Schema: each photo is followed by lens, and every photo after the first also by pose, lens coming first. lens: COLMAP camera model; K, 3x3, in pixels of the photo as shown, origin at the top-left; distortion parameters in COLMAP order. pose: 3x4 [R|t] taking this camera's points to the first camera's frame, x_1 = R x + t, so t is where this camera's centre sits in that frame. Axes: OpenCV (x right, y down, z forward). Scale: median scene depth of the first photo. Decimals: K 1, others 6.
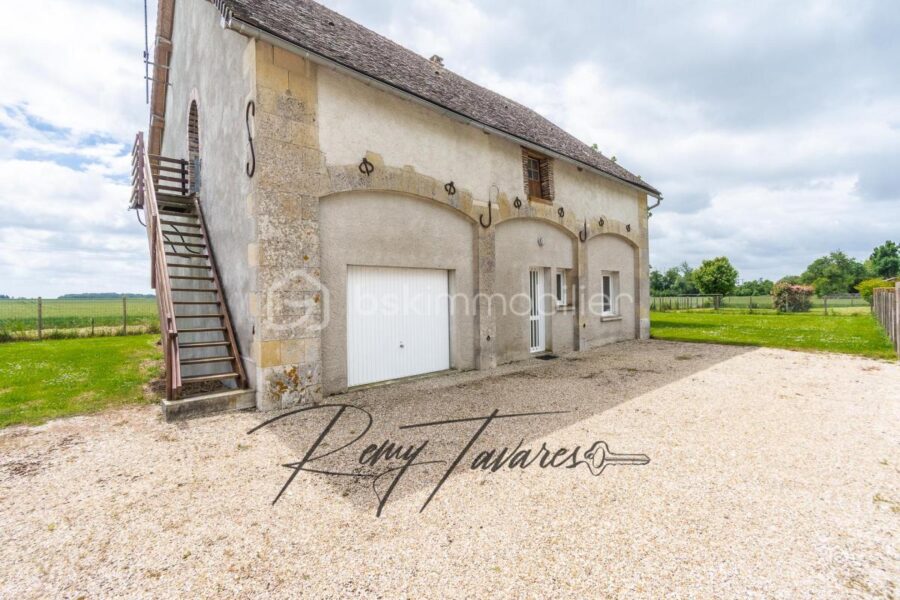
lens RADIAL K [[393.0, 0, 469.0], [0, 393.0, 291.5], [0, 0, 1]] dist [-0.004965, -0.000035]
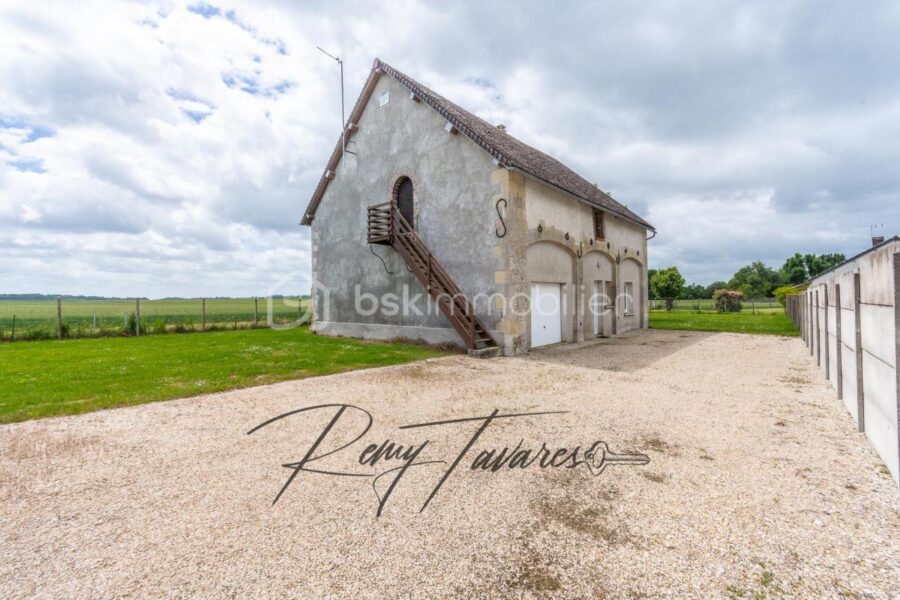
lens RADIAL K [[393.0, 0, 457.7], [0, 393.0, 296.3], [0, 0, 1]] dist [-0.004965, -0.000035]
pose [[0.994386, 0.004449, 0.105722, -0.538939], [-0.005069, 0.999971, 0.005601, -0.005085], [-0.105694, -0.006106, 0.994380, -0.511006]]
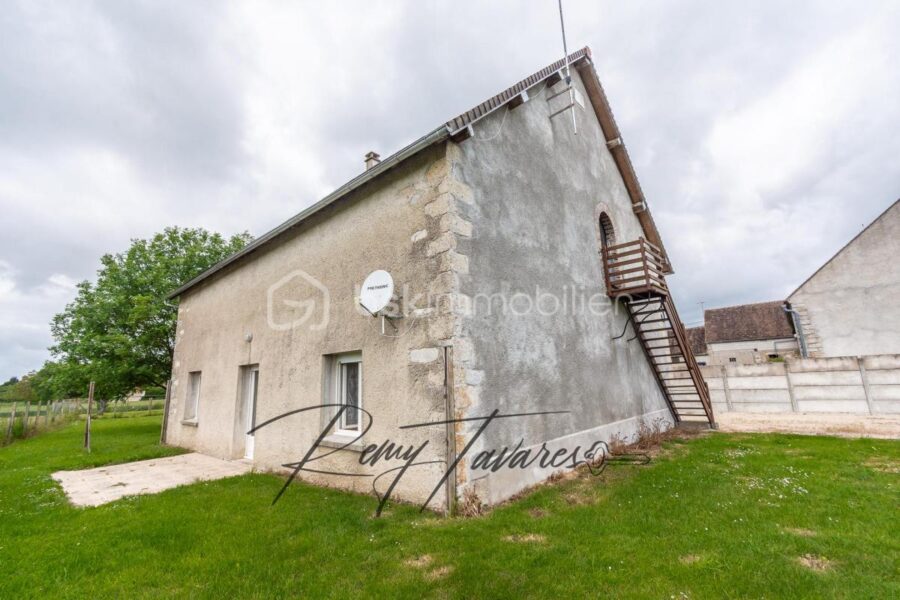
lens RADIAL K [[393.0, 0, 455.1], [0, 393.0, 297.1], [0, 0, 1]] dist [-0.004965, -0.000035]
pose [[-0.066322, 0.224898, 0.972123, -1.503888], [0.029954, 0.974277, -0.223353, 0.021648], [-0.997349, 0.014306, -0.071353, 1.317494]]
